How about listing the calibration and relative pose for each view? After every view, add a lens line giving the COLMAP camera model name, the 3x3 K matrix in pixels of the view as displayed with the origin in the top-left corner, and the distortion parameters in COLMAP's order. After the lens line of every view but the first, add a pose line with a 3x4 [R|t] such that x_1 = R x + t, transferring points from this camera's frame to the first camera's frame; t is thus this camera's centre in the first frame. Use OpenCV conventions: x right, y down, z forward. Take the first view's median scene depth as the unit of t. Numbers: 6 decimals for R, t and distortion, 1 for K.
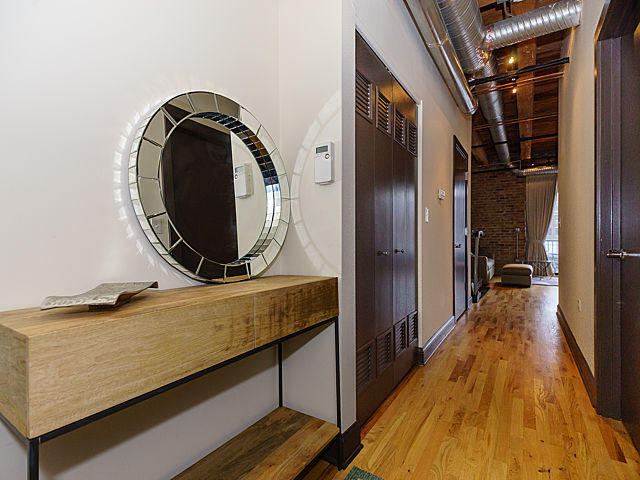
lens RADIAL K [[314.4, 0, 318.9], [0, 314.4, 239.5], [0, 0, 1]] dist [0.028001, -0.005676]
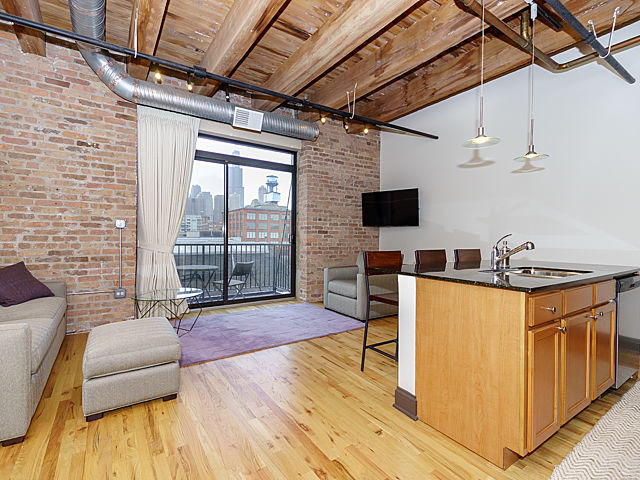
lens RADIAL K [[314.4, 0, 317.6], [0, 314.4, 242.1], [0, 0, 1]] dist [0.028001, -0.005676]
pose [[0.386944, -0.005643, 0.922086, 0.317014], [-0.006033, 0.999944, 0.008651, -0.009607], [-0.922083, -0.008911, 0.386889, 0.564894]]
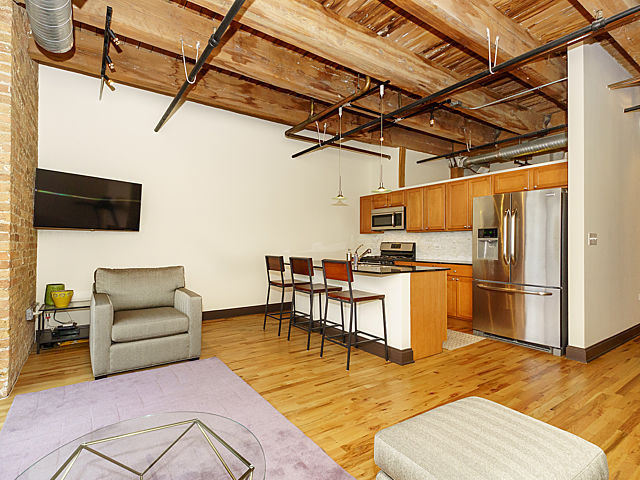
lens RADIAL K [[326.5, 0, 305.3], [0, 326.5, 241.1], [0, 0, 1]] dist [0.036033, -0.001091]
pose [[-0.923635, 0.006219, 0.383222, 0.685951], [0.004229, 0.999973, -0.006035, -0.023813], [-0.383249, -0.003954, -0.923637, 1.315220]]
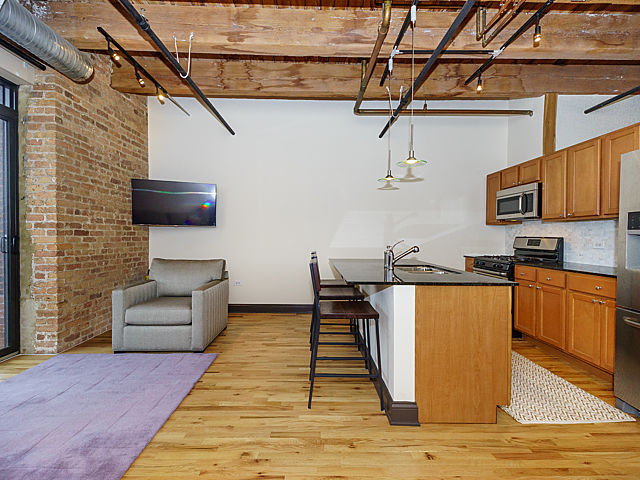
lens RADIAL K [[314.4, 0, 321.4], [0, 314.4, 241.0], [0, 0, 1]] dist [0.028001, -0.005676]
pose [[-0.569235, -0.010277, 0.822110, 0.473362], [0.001218, 0.999910, 0.013343, -0.025863], [-0.822174, 0.008597, -0.569172, 0.945591]]
